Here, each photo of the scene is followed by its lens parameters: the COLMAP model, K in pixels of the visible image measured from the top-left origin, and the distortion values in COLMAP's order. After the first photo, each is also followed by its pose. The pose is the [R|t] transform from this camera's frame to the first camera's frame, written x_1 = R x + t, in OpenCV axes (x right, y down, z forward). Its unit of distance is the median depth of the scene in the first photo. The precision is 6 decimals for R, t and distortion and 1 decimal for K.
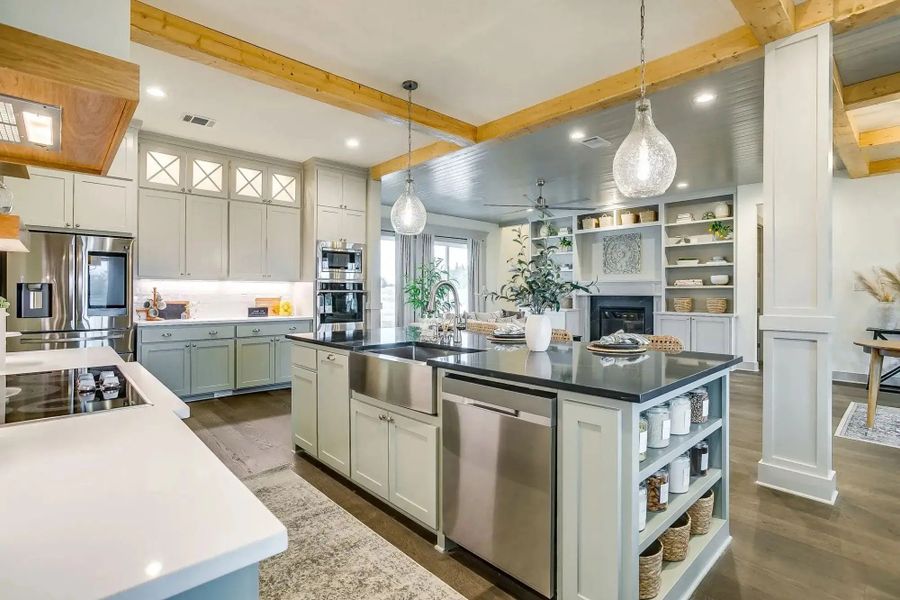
lens RADIAL K [[438.5, 0, 450.0], [0, 438.5, 300.0], [0, 0, 1]] dist [-0.041069, 0.026602]
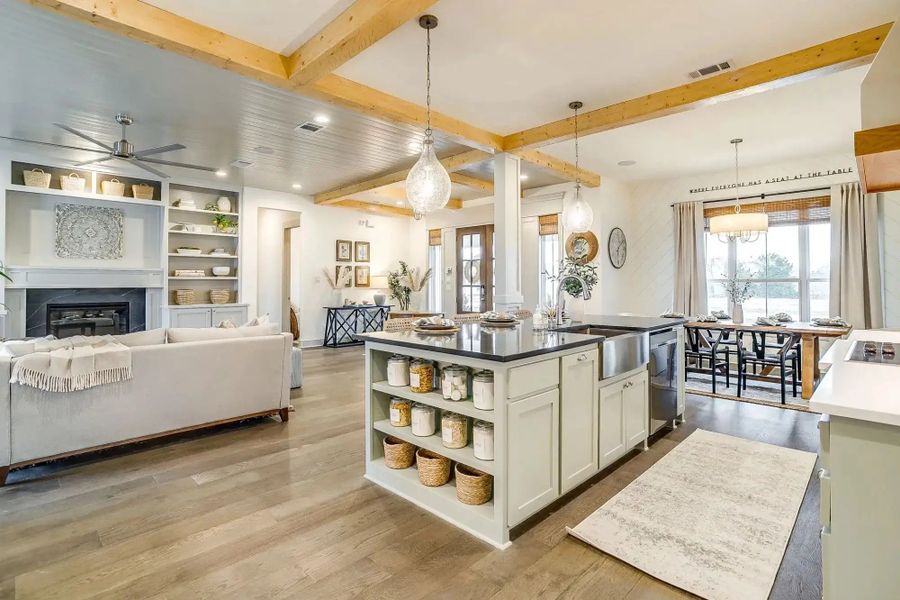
lens RADIAL K [[439.4, 0, 451.9], [0, 439.4, 275.9], [0, 0, 1]] dist [-0.041660, 0.027514]
pose [[-0.047691, 0.017313, 0.998712, -0.413088], [0.020974, 0.999647, -0.016327, -0.006501], [-0.998642, 0.020168, -0.048037, 0.470809]]
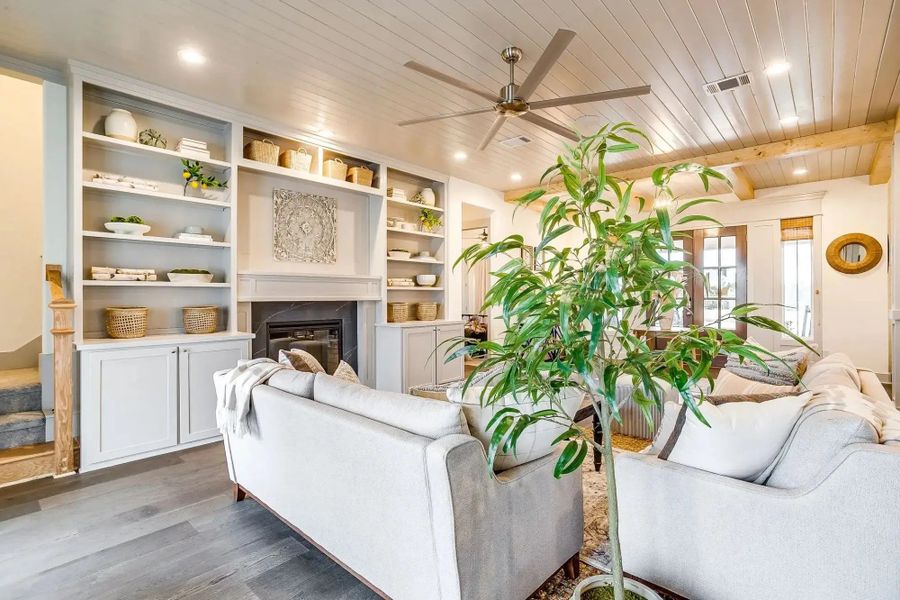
lens RADIAL K [[438.5, 0, 450.0], [0, 438.5, 300.0], [0, 0, 1]] dist [-0.041069, 0.026602]
pose [[-0.099859, -0.013411, 0.994911, -0.208441], [0.018630, 0.999709, 0.015345, -0.018794], [-0.994827, 0.020068, -0.099581, 0.973744]]
